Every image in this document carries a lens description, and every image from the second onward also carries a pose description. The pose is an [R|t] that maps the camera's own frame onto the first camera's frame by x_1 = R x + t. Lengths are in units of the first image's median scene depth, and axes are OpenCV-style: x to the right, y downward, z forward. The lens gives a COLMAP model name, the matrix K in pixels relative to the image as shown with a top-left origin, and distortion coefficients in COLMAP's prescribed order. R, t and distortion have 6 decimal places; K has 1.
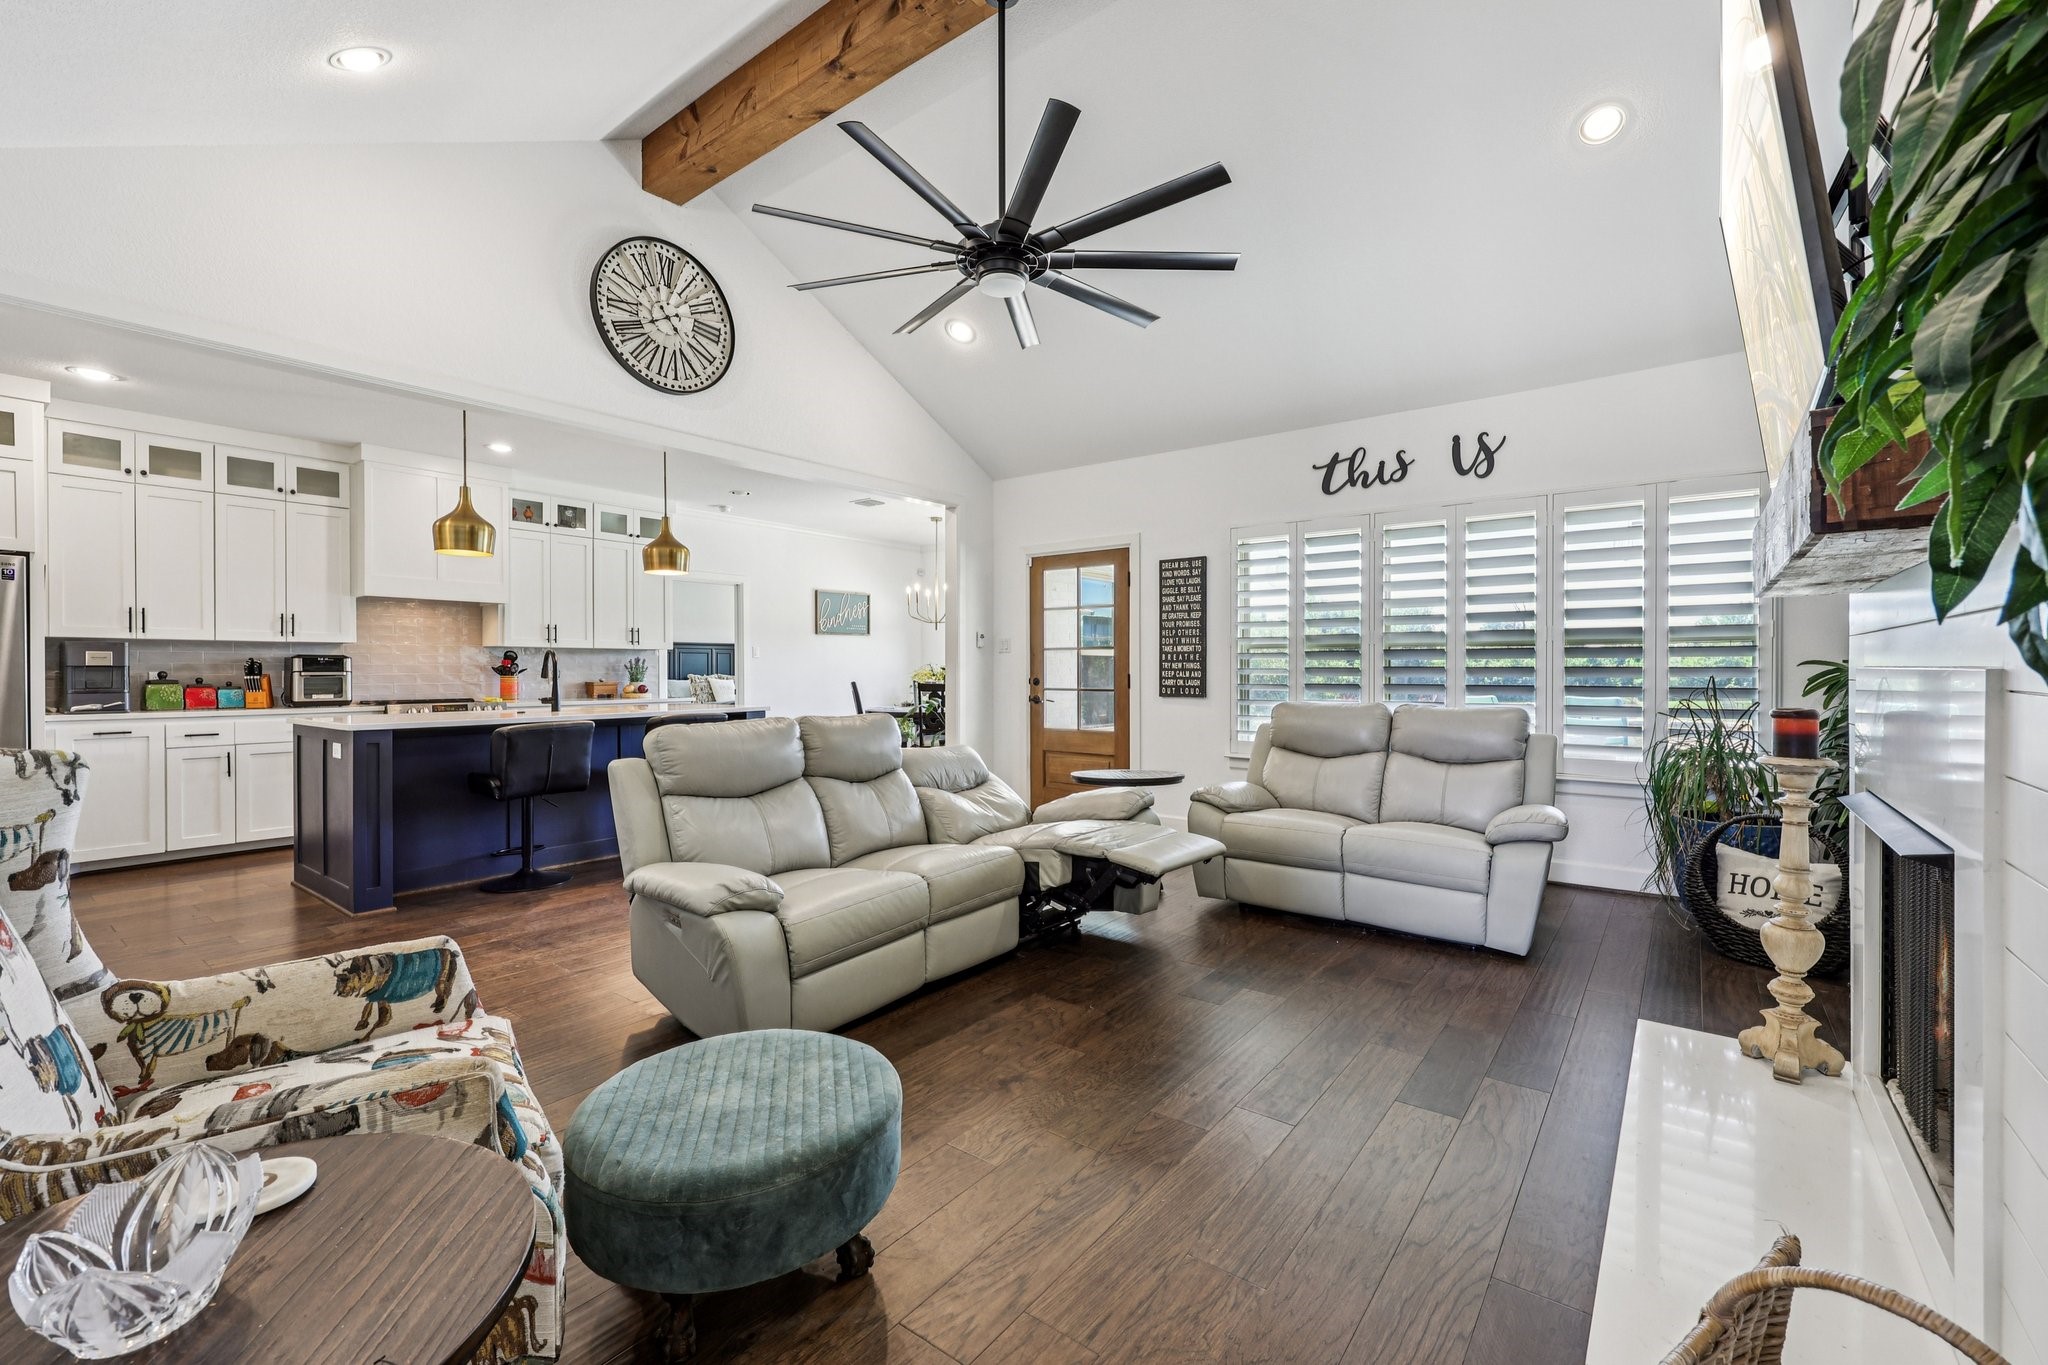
lens RADIAL K [[856.3, 0, 1028.8], [0, 856.3, 667.2], [0, 0, 1]] dist [0.000224, -0.000115]
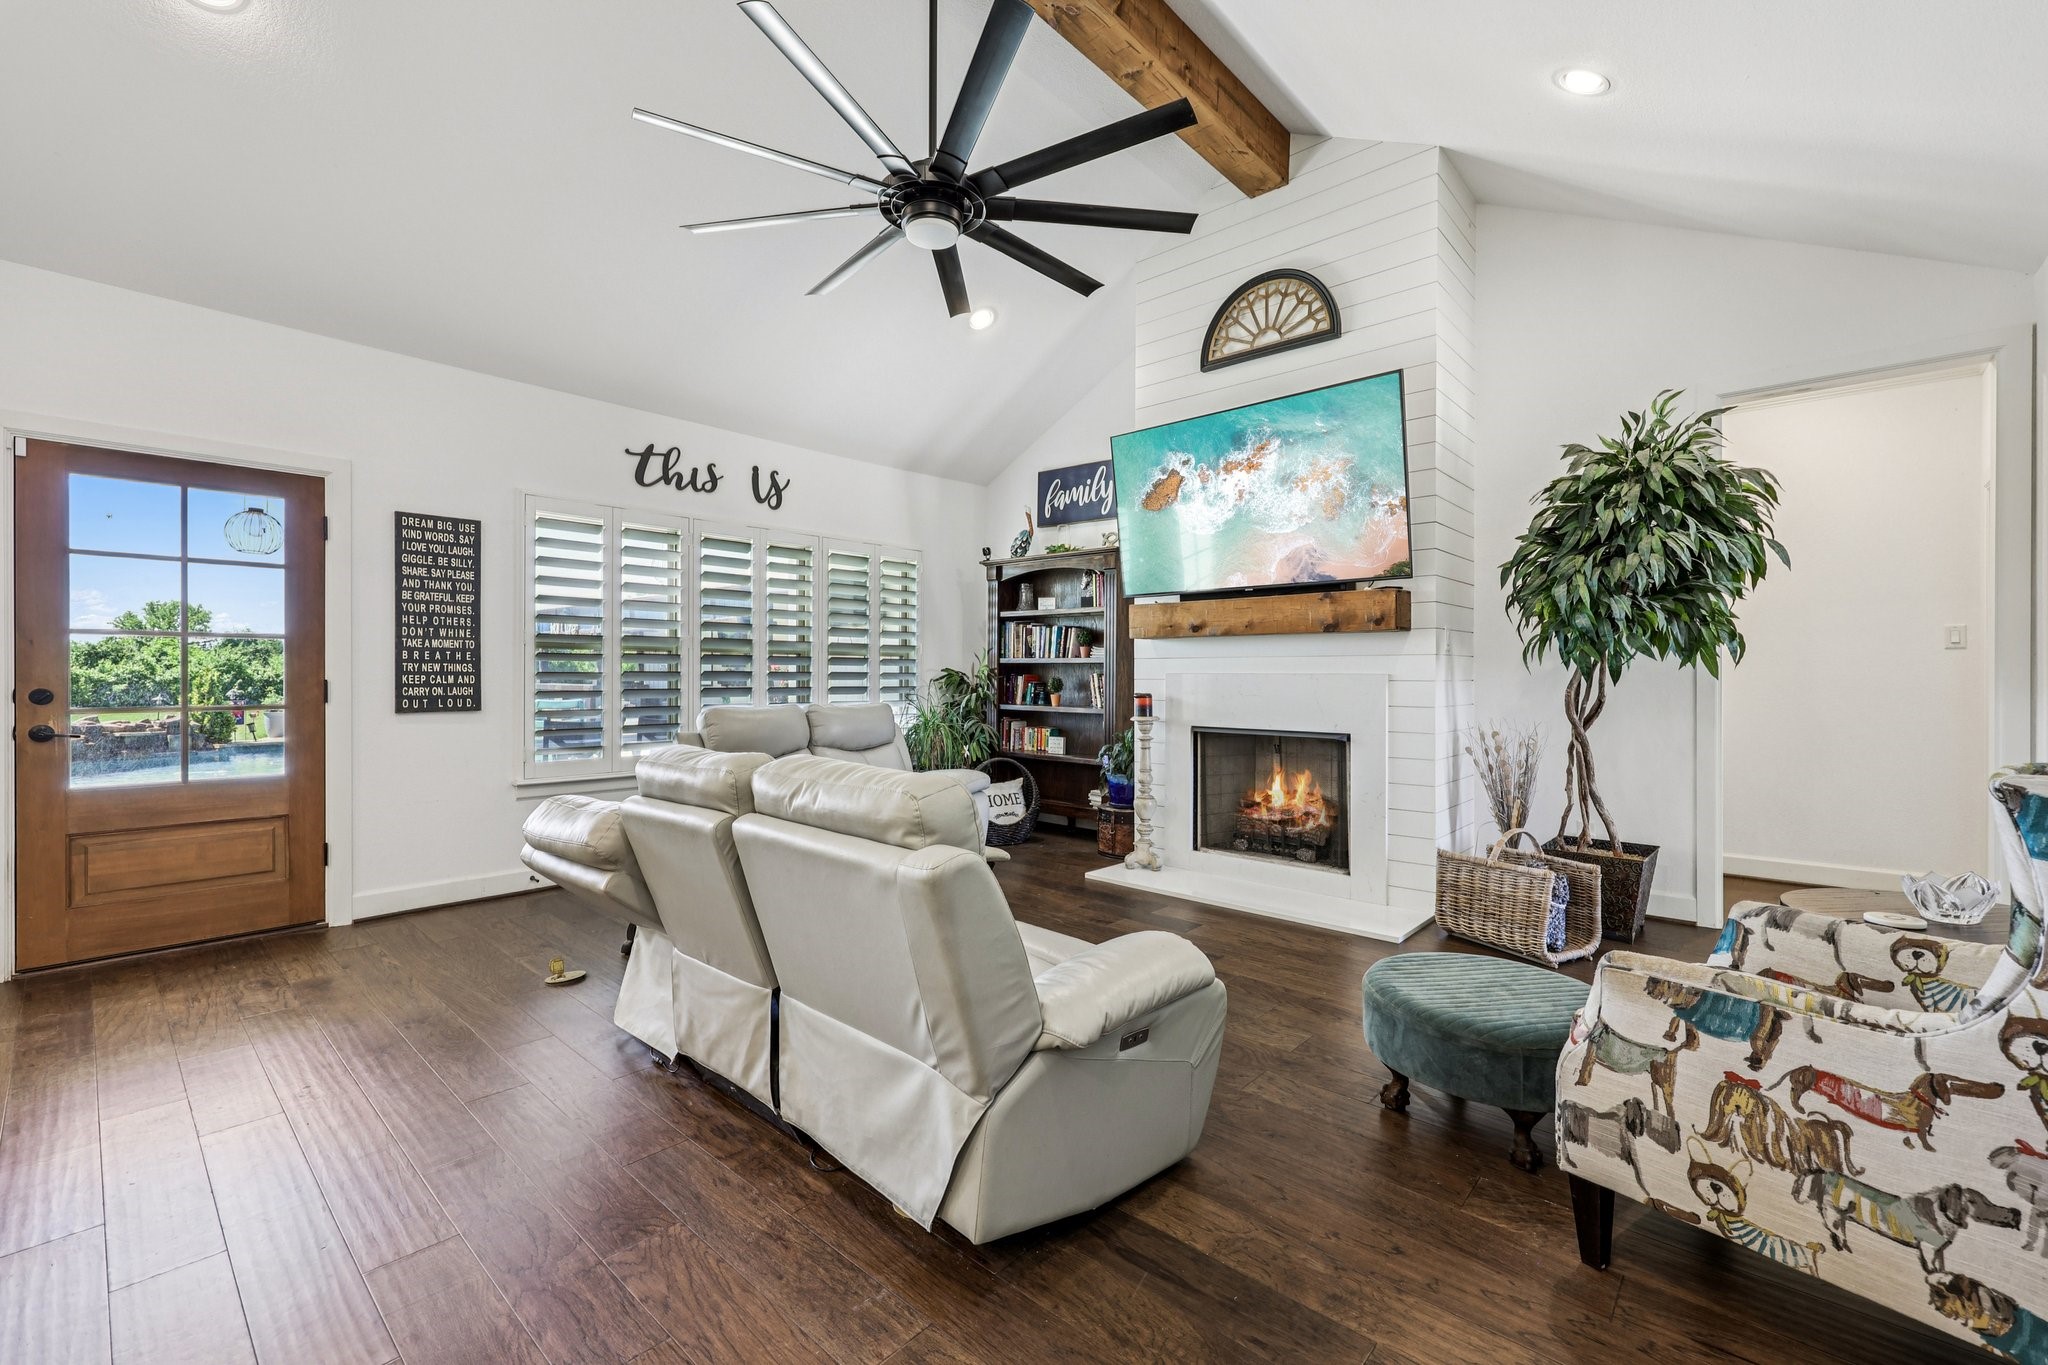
lens RADIAL K [[850.4, 0, 1027.4], [0, 850.4, 683.2], [0, 0, 1]] dist [-0.001120, -0.000184]
pose [[0.074445, -0.009722, 0.997178, -0.489270], [-0.005330, 0.999934, 0.010147, 0.001363], [-0.997211, -0.006071, 0.074389, 0.461580]]
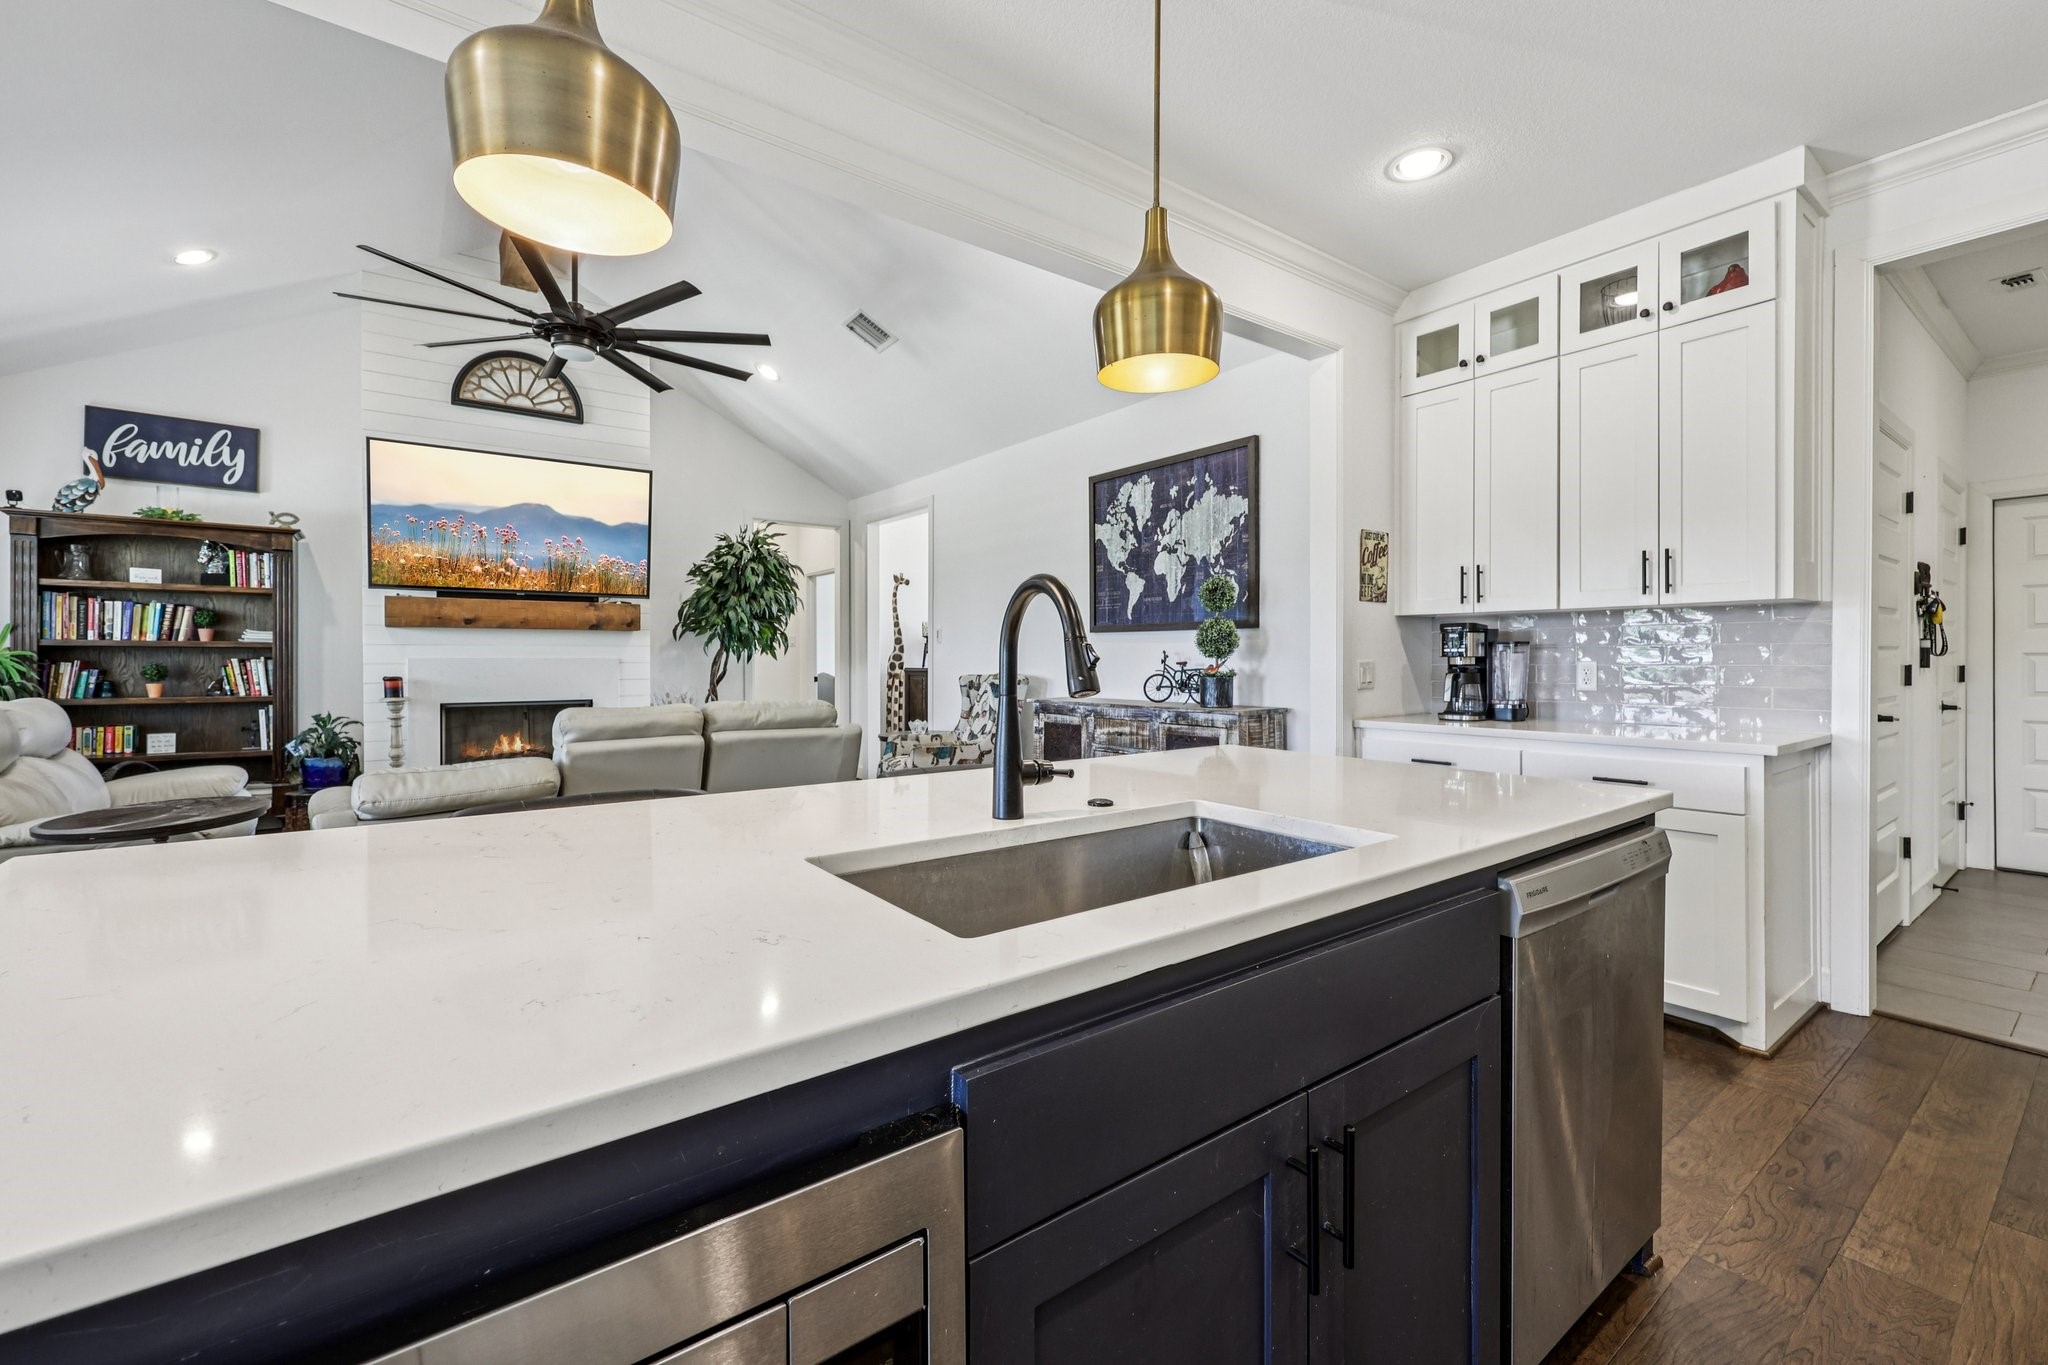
lens RADIAL K [[856.3, 0, 1028.8], [0, 856.3, 667.2], [0, 0, 1]] dist [0.000224, -0.000115]
pose [[-0.961051, 0.001197, 0.276367, -0.561466], [0.003327, 0.999968, 0.007238, 0.004800], [-0.276350, 0.007876, -0.961025, 1.124586]]
